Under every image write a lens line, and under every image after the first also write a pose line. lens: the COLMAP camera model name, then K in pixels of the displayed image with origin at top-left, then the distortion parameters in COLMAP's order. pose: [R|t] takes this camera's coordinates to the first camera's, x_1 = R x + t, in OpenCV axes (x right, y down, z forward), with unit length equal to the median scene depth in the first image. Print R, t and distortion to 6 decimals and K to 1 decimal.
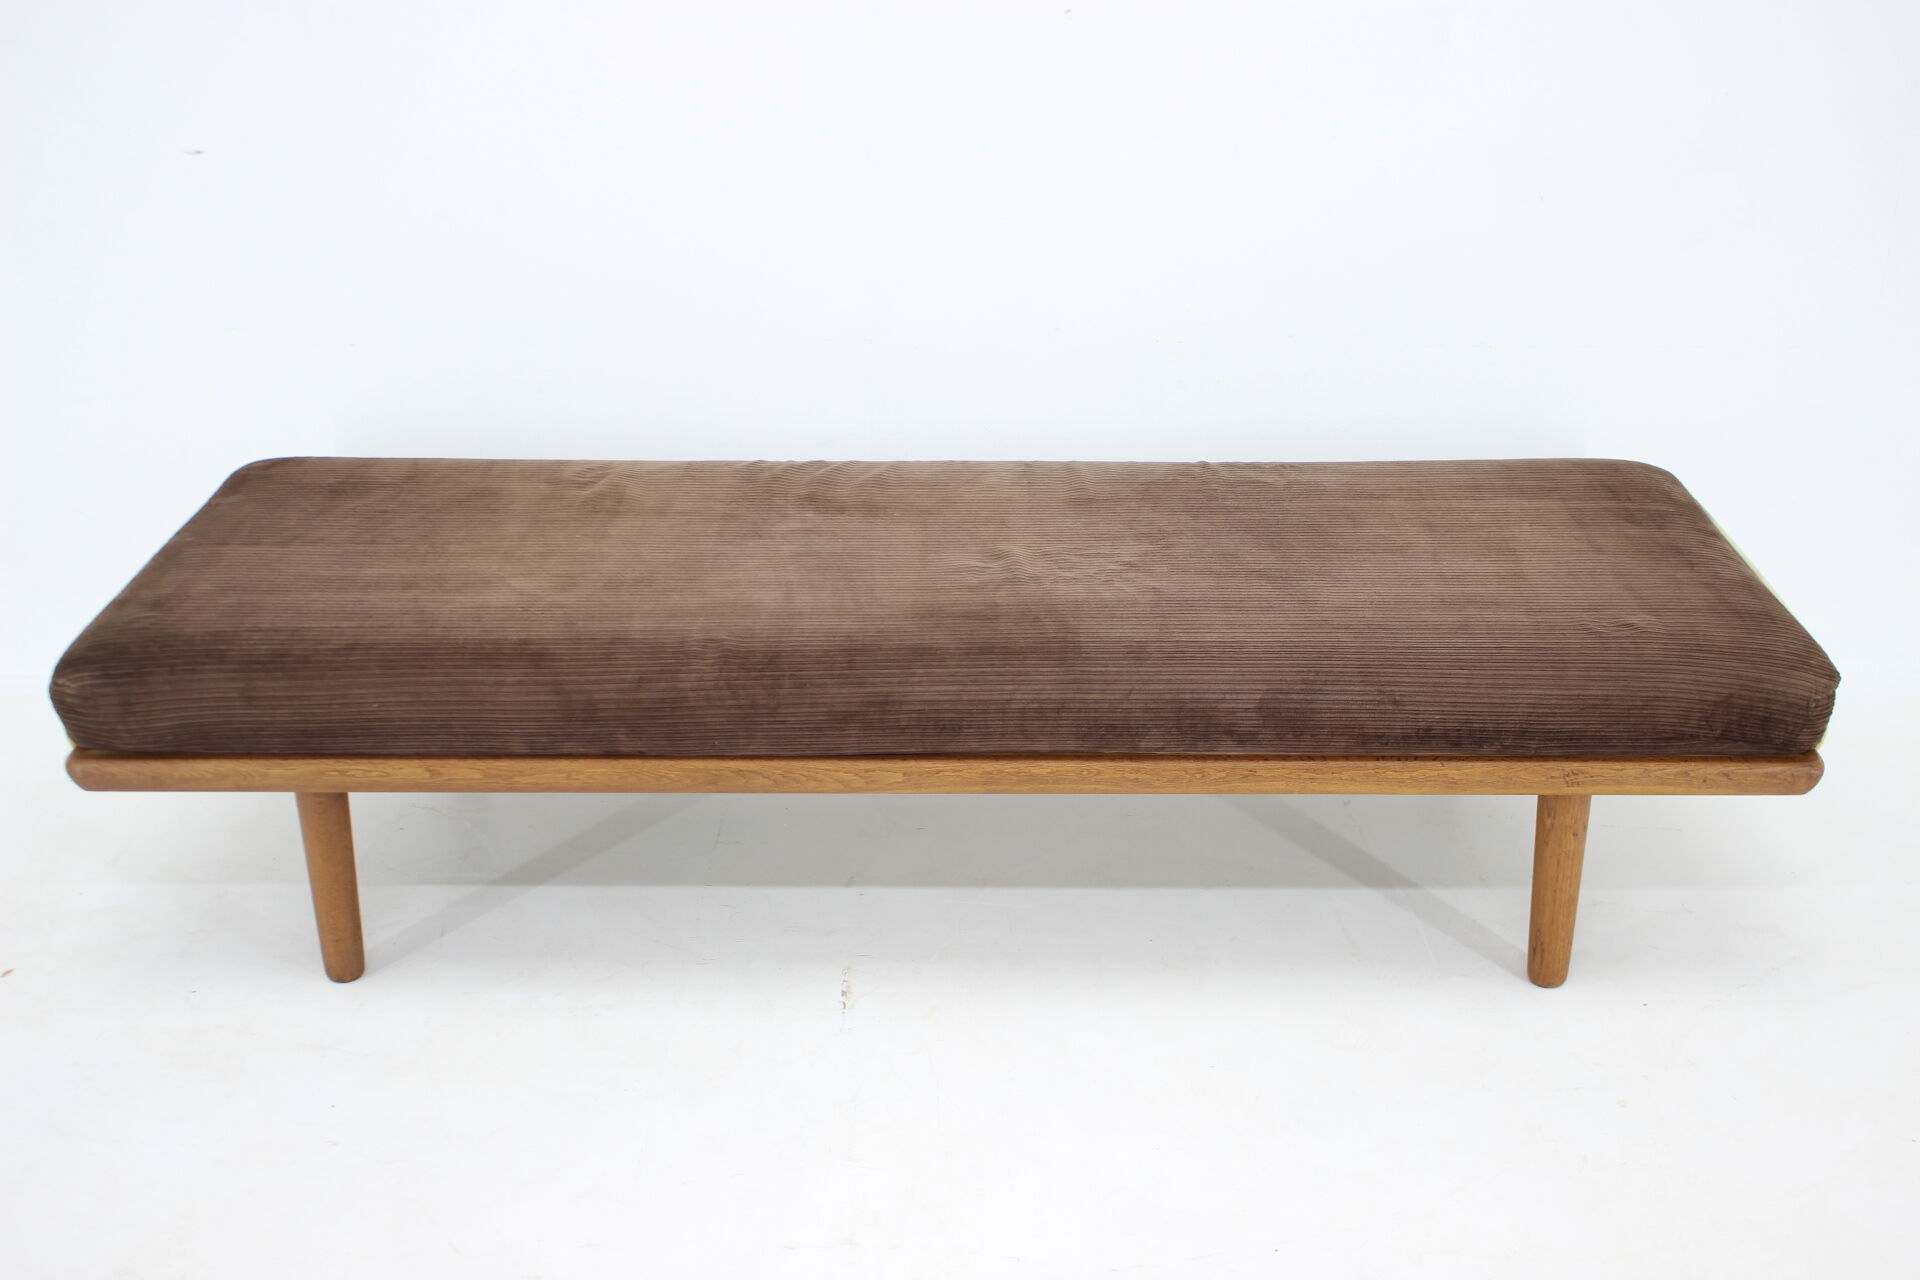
lens RADIAL K [[2141.5, 0, 957.7], [0, 2141.5, 581.8], [0, 0, 1]] dist [-0.058542, 0.000000]
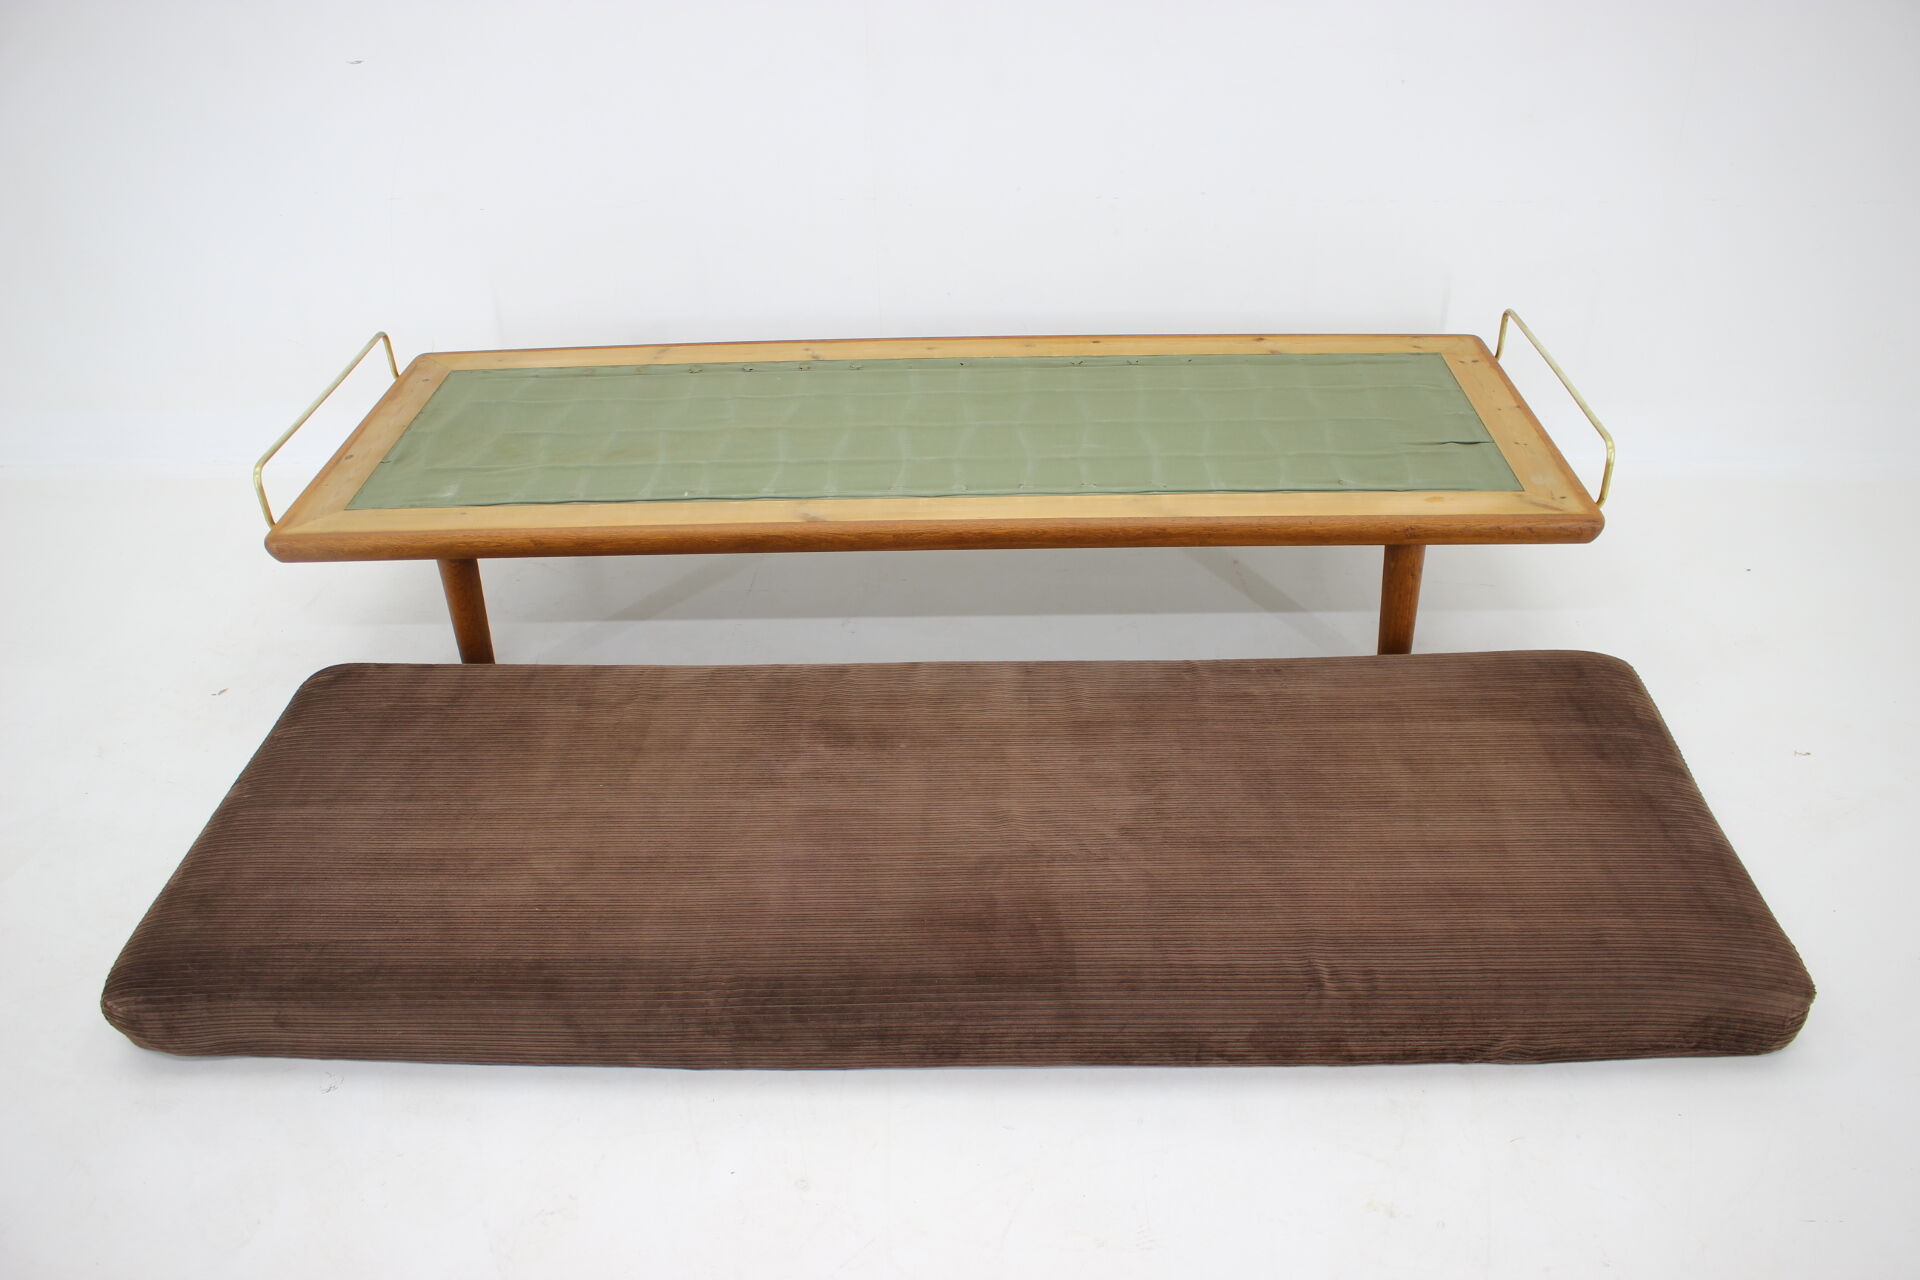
lens RADIAL K [[1594.0, 0, 950.8], [0, 1594.0, 593.2], [0, 0, 1]] dist [-0.107906, 0.039579]
pose [[0.999477, -0.014808, -0.028737, 0.022393], [0.018689, 0.989992, 0.139881, -0.255030], [0.026378, -0.140345, 0.989751, 0.276020]]
